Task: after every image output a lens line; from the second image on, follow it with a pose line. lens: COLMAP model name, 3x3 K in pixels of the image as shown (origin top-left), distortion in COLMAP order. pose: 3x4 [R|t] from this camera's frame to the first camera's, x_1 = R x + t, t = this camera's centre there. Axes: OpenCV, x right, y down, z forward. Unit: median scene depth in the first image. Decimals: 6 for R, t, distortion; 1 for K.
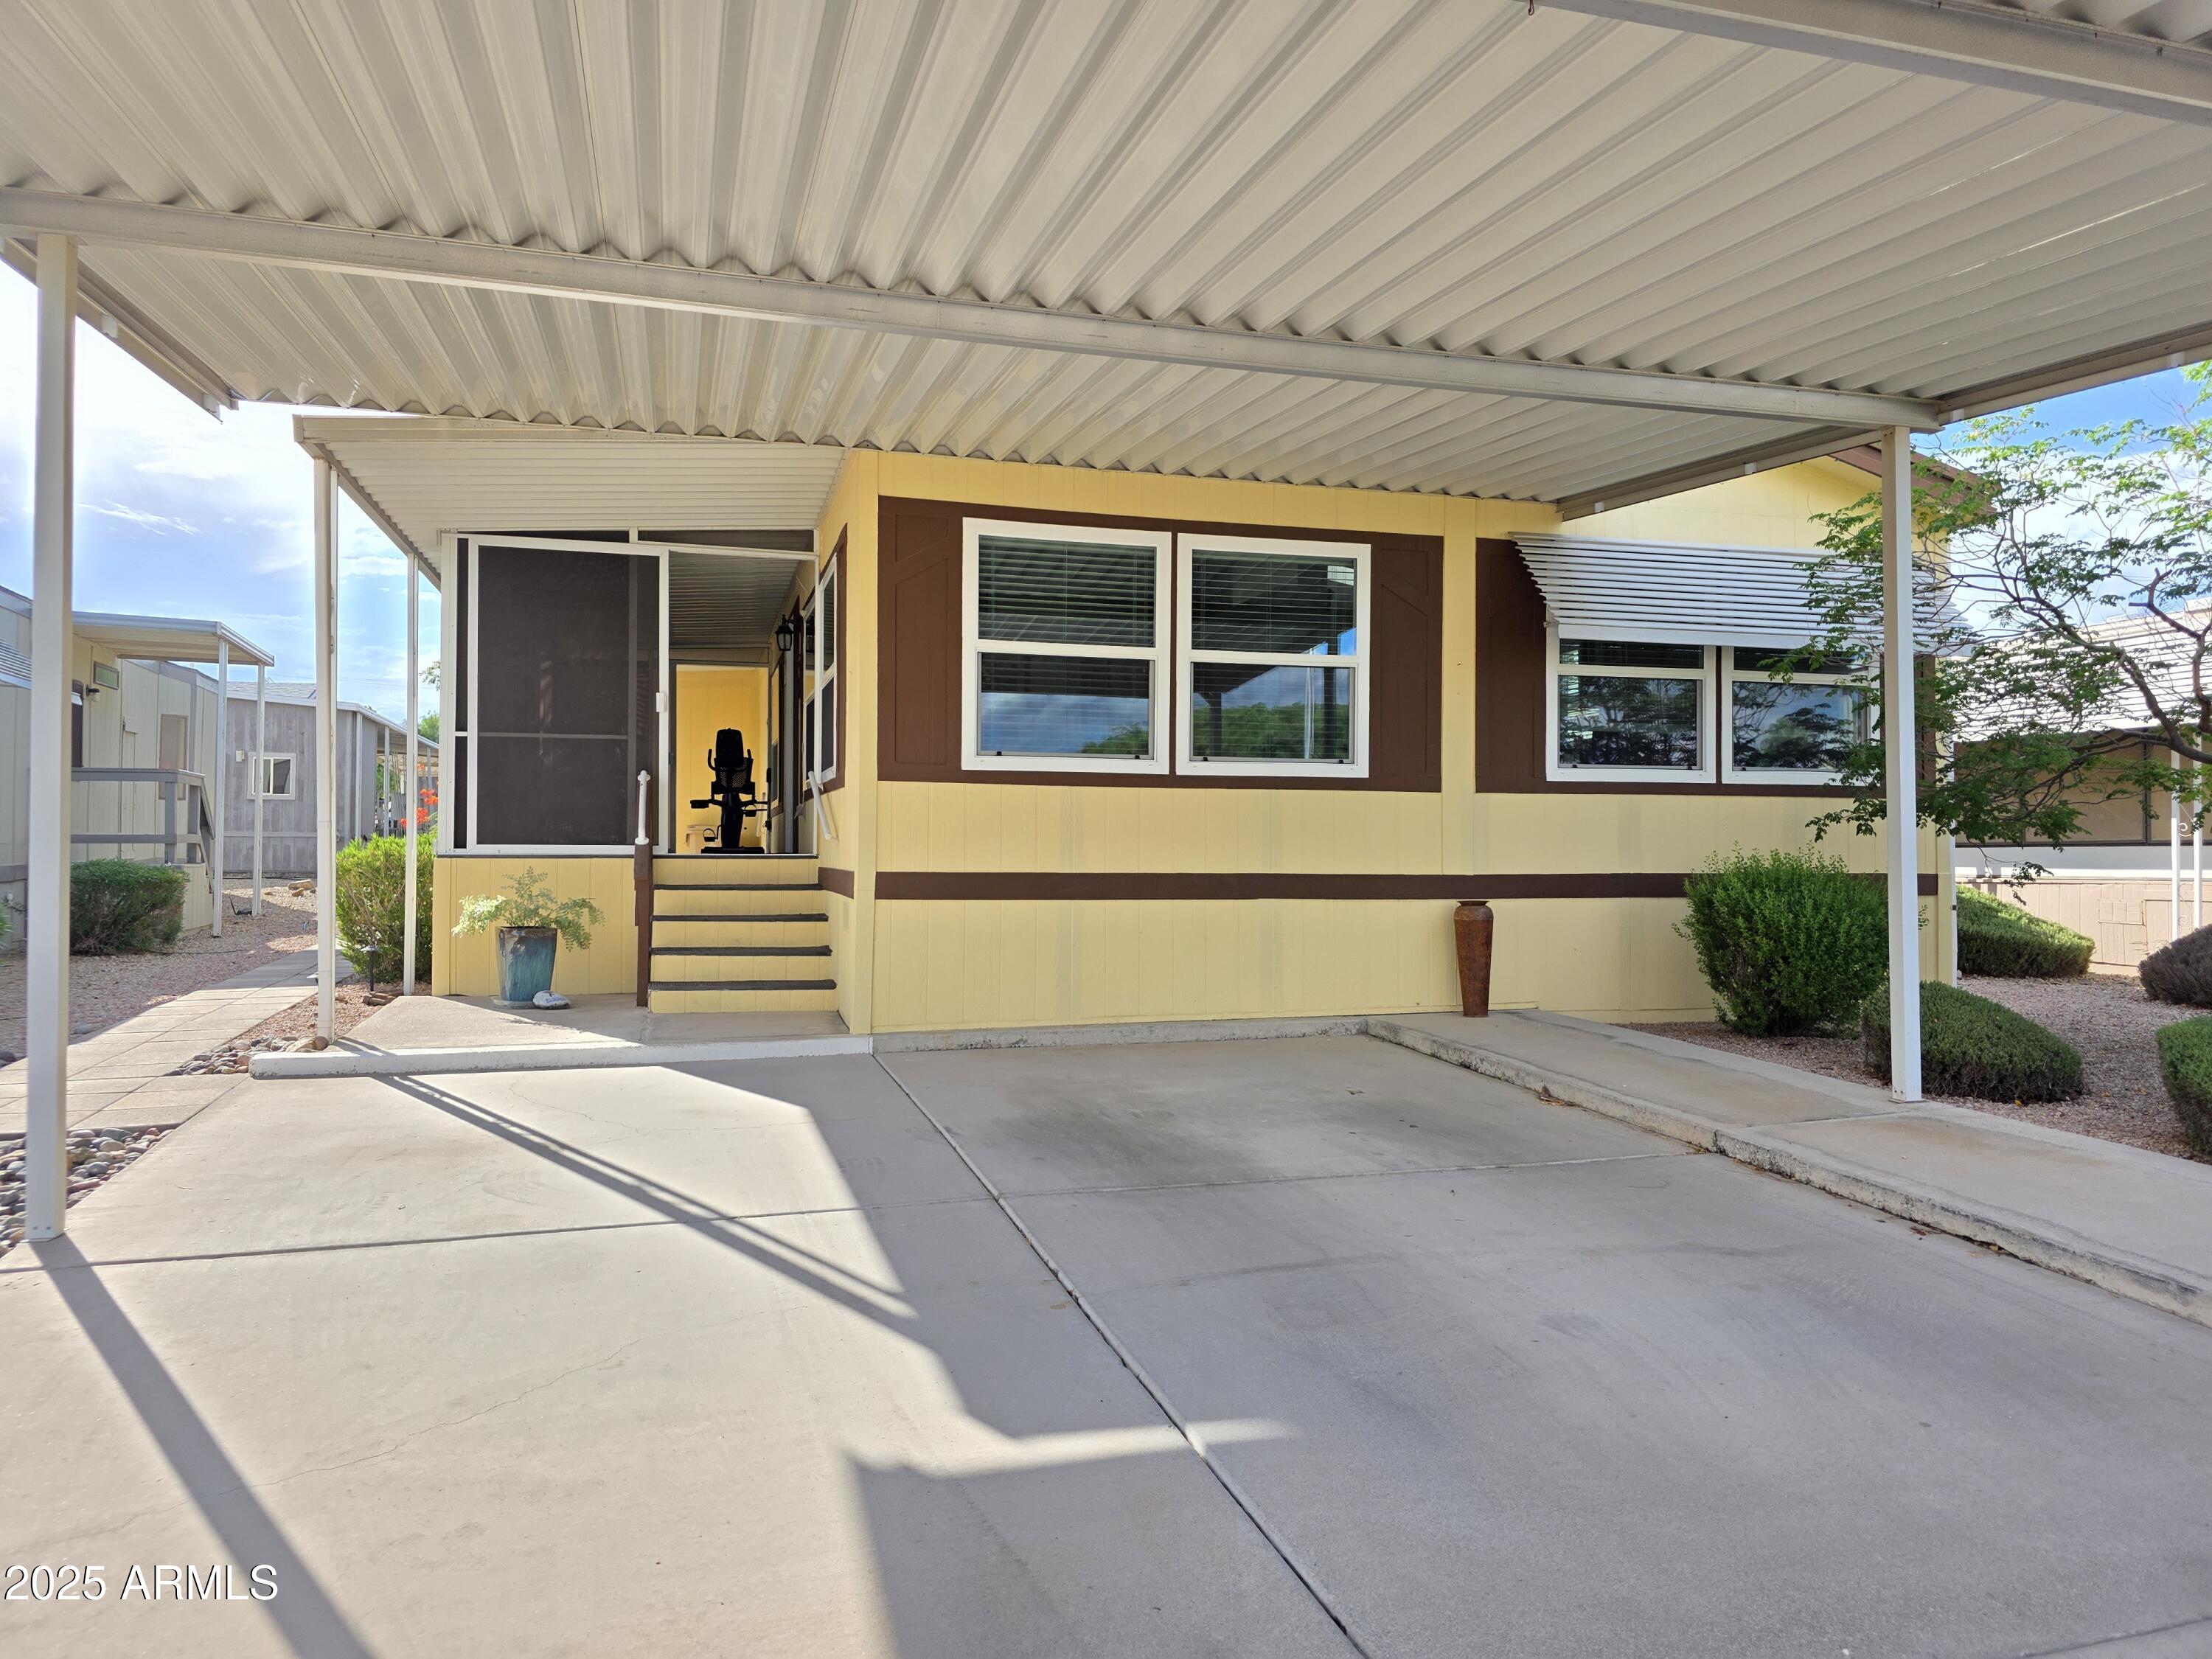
lens RADIAL K [[1500.6, 0, 1092.5], [0, 1500.6, 810.0], [0, 0, 1]] dist [0.032032, -0.015576]
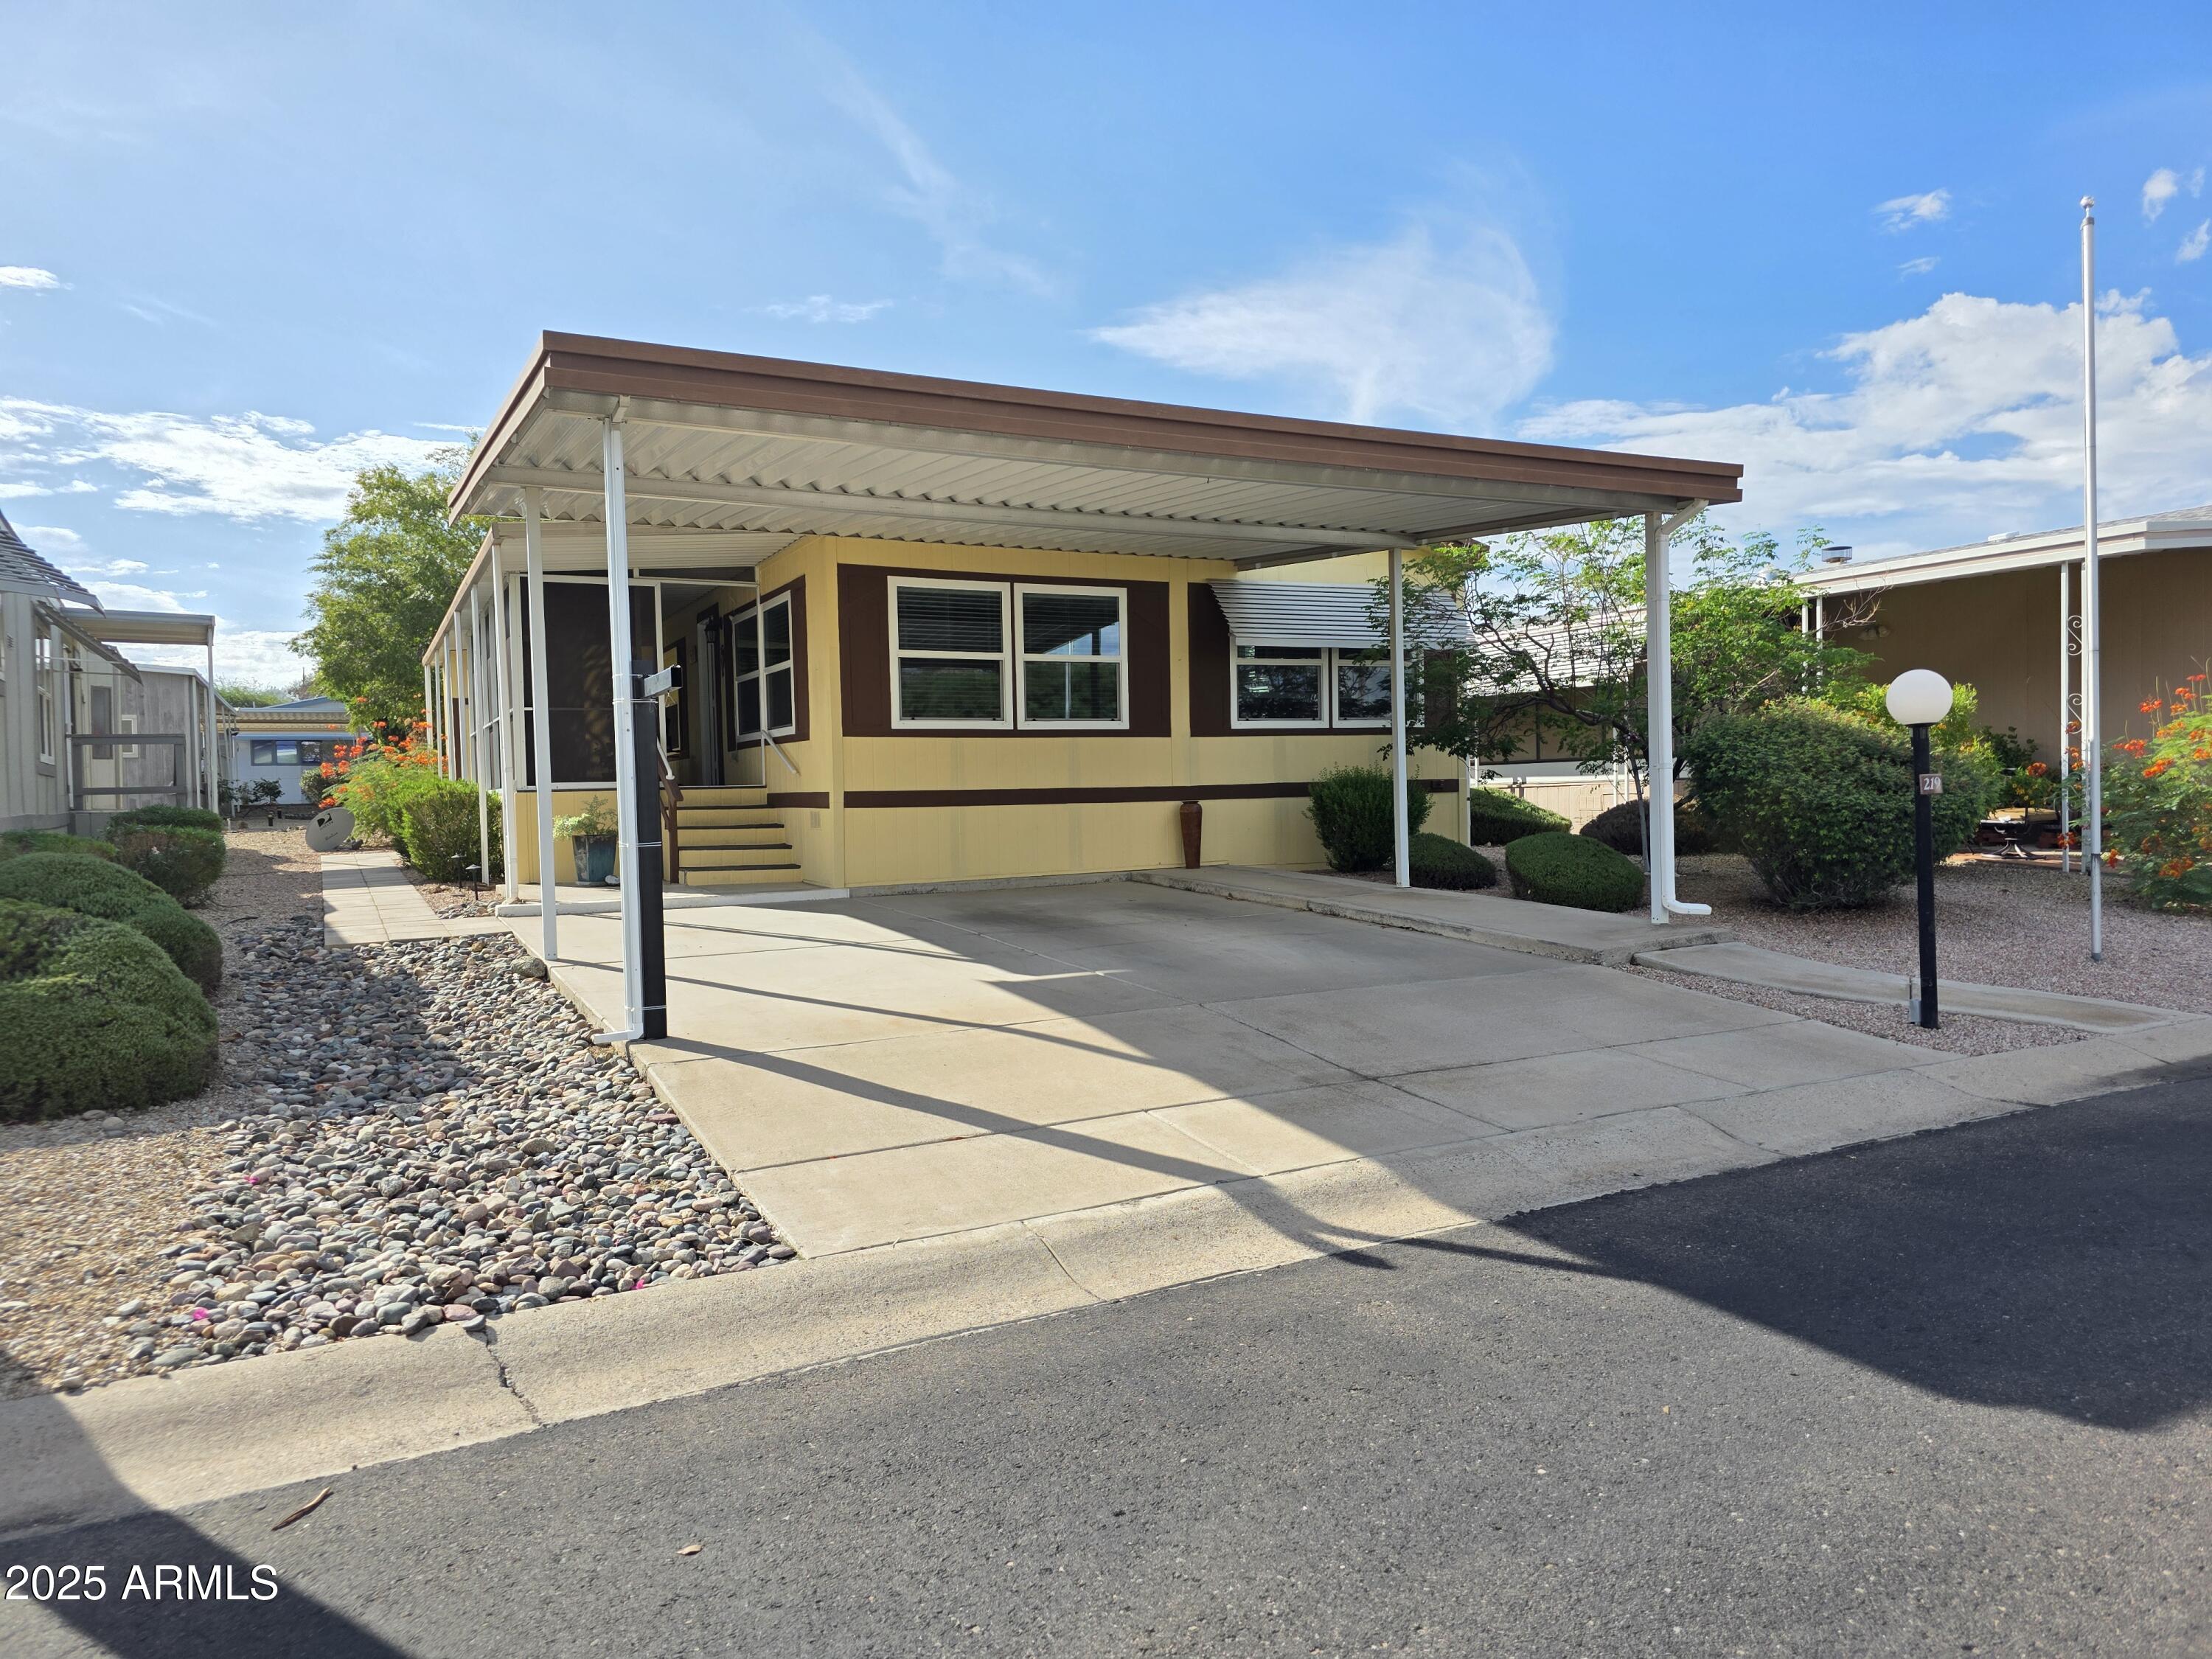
lens RADIAL K [[1500.6, 0, 1103.6], [0, 1500.6, 840.1], [0, 0, 1]] dist [0.032032, -0.015576]
pose [[0.981051, -0.032596, 0.190990, -0.171398], [0.021120, 0.997864, 0.061817, -0.001695], [-0.192597, -0.056612, 0.979644, -0.654636]]
